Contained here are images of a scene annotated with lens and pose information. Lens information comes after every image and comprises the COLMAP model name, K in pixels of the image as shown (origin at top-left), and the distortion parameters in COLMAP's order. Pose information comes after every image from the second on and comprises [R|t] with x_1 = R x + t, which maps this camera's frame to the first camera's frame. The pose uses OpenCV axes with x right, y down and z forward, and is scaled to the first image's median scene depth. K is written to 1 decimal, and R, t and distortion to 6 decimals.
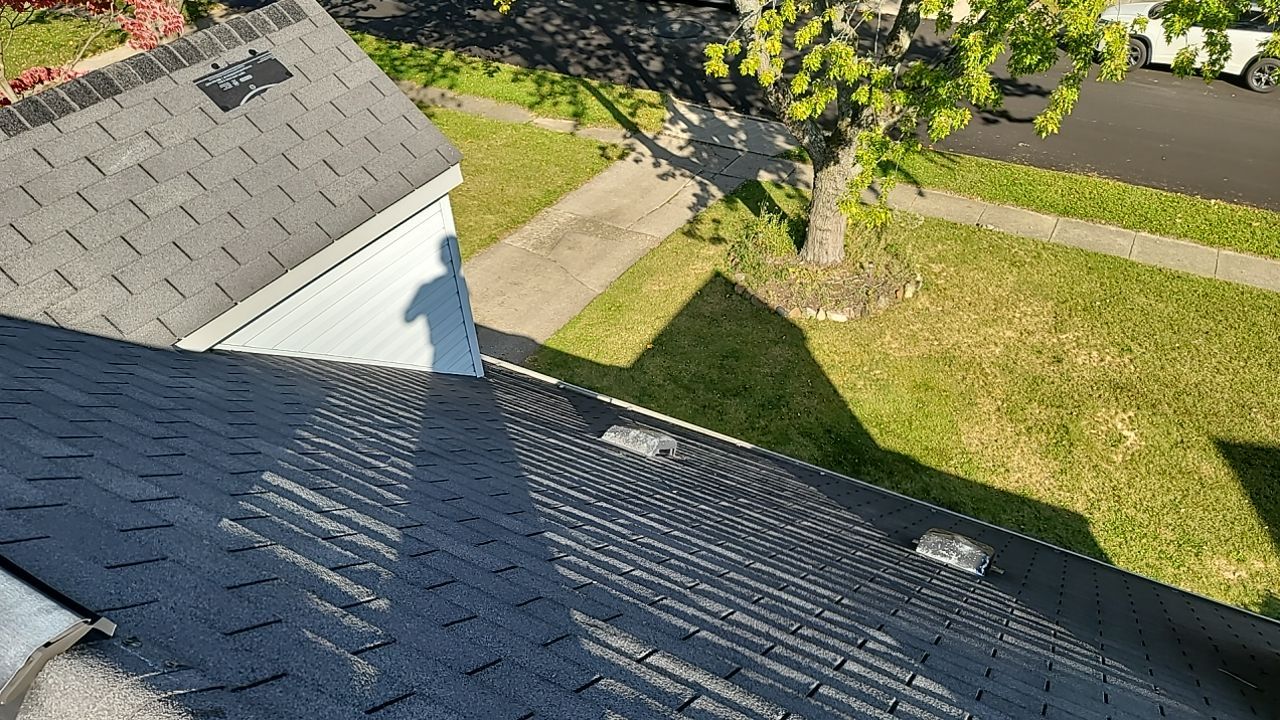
lens RADIAL K [[946.6, 0, 644.8], [0, 946.6, 354.7], [0, 0, 1]] dist [0.048849, -0.006116]
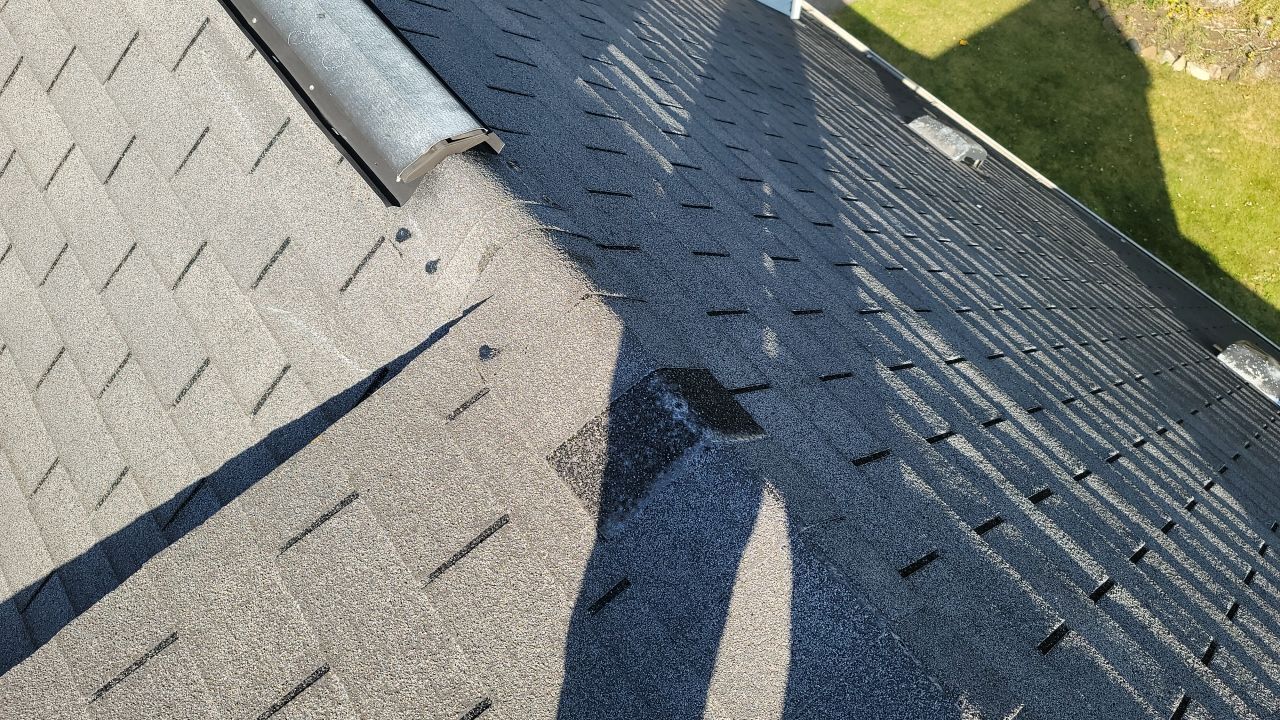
lens RADIAL K [[946.6, 0, 644.8], [0, 946.6, 354.7], [0, 0, 1]] dist [0.048849, -0.006116]
pose [[0.917300, 0.361587, -0.166779, -0.077190], [-0.282324, 0.885942, 0.367966, 0.031312], [0.280808, -0.290450, 0.914760, 0.031650]]
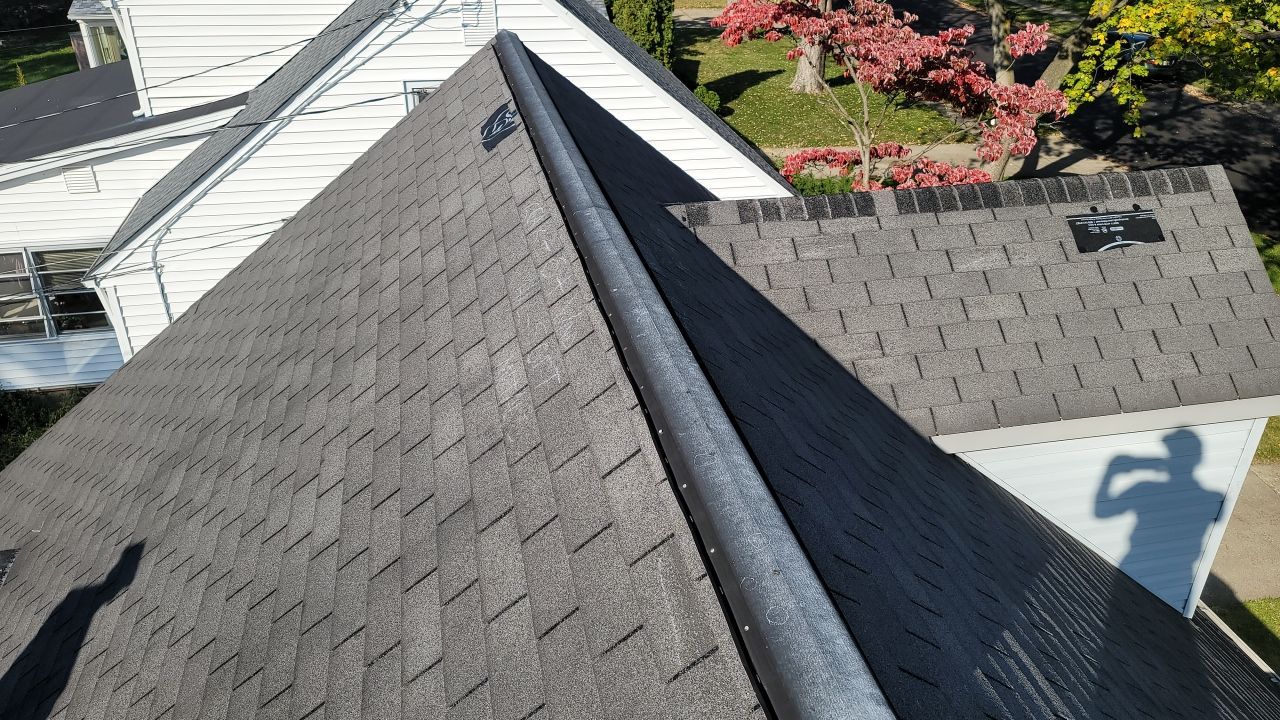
lens RADIAL K [[946.6, 0, 644.8], [0, 946.6, 354.7], [0, 0, 1]] dist [0.048849, -0.006116]
pose [[0.666409, 0.409904, -0.622799, -0.130281], [-0.481340, 0.874445, 0.060484, -0.001662], [0.569396, 0.259471, 0.780040, -0.021846]]
